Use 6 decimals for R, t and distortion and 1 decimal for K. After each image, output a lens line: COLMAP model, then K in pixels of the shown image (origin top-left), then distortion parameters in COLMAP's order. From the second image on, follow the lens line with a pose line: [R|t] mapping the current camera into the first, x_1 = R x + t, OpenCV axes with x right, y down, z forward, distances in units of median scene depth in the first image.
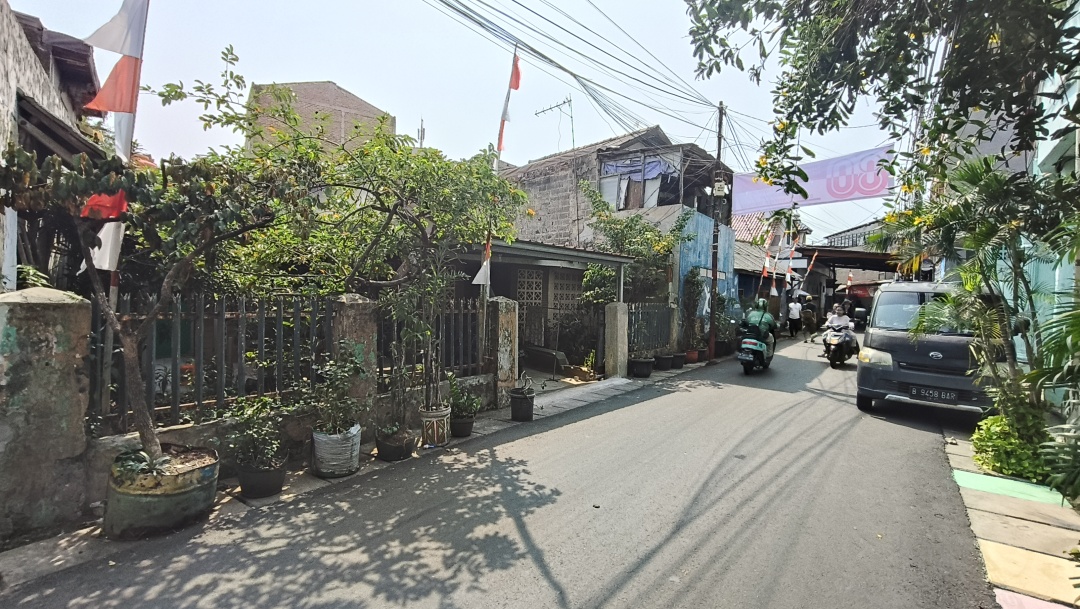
lens RADIAL K [[508.5, 0, 536.5], [0, 508.5, 304.8], [0, 0, 1]] dist [0.003615, -0.000965]
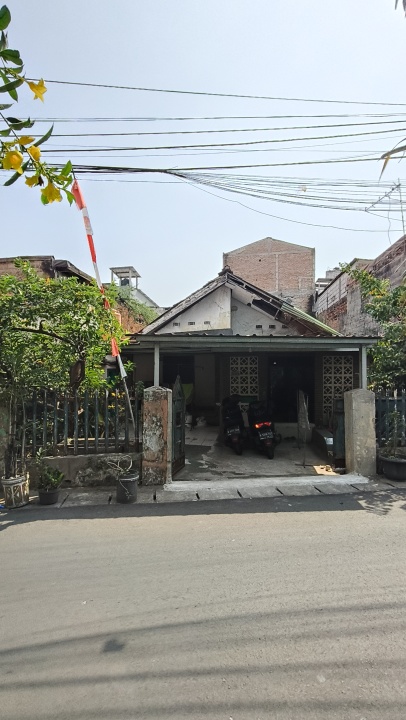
lens RADIAL K [[339.0, 0, 194.7], [0, 339.0, 371.2], [0, 0, 1]] dist [0.003615, -0.000965]
pose [[0.695630, -0.028566, -0.717832, 0.597780], [0.004183, 0.999353, -0.035716, -0.025108], [0.718388, 0.021843, 0.695300, 0.581809]]
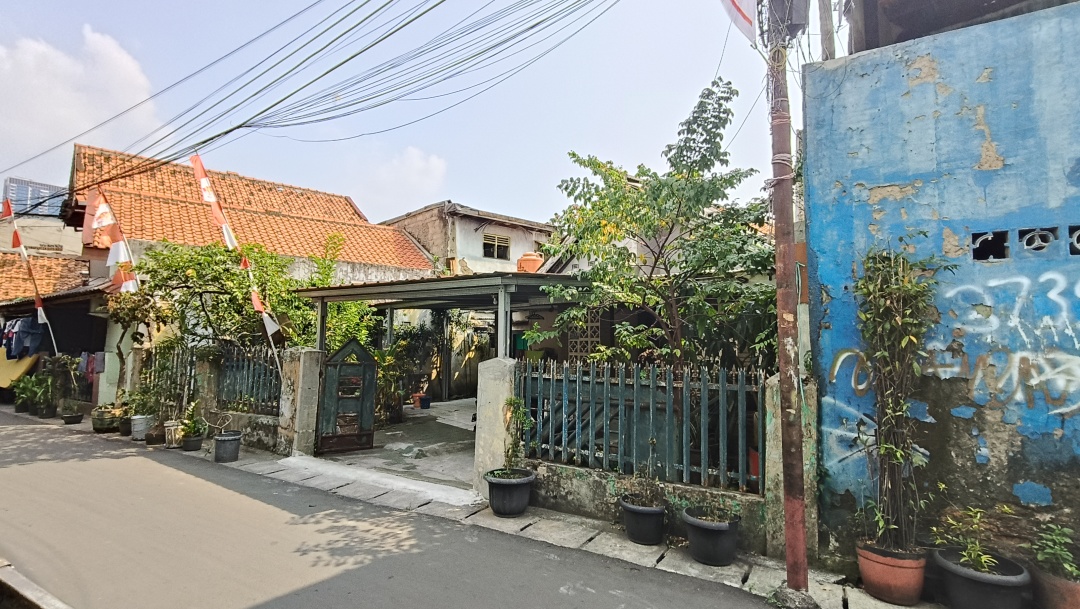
lens RADIAL K [[508.5, 0, 546.4], [0, 508.5, 304.8], [0, 0, 1]] dist [0.003615, -0.000965]
pose [[0.092060, -0.091052, -0.991582, 1.114406], [-0.026473, 0.995235, -0.093845, -0.017967], [0.995402, 0.034890, 0.089210, 1.543645]]
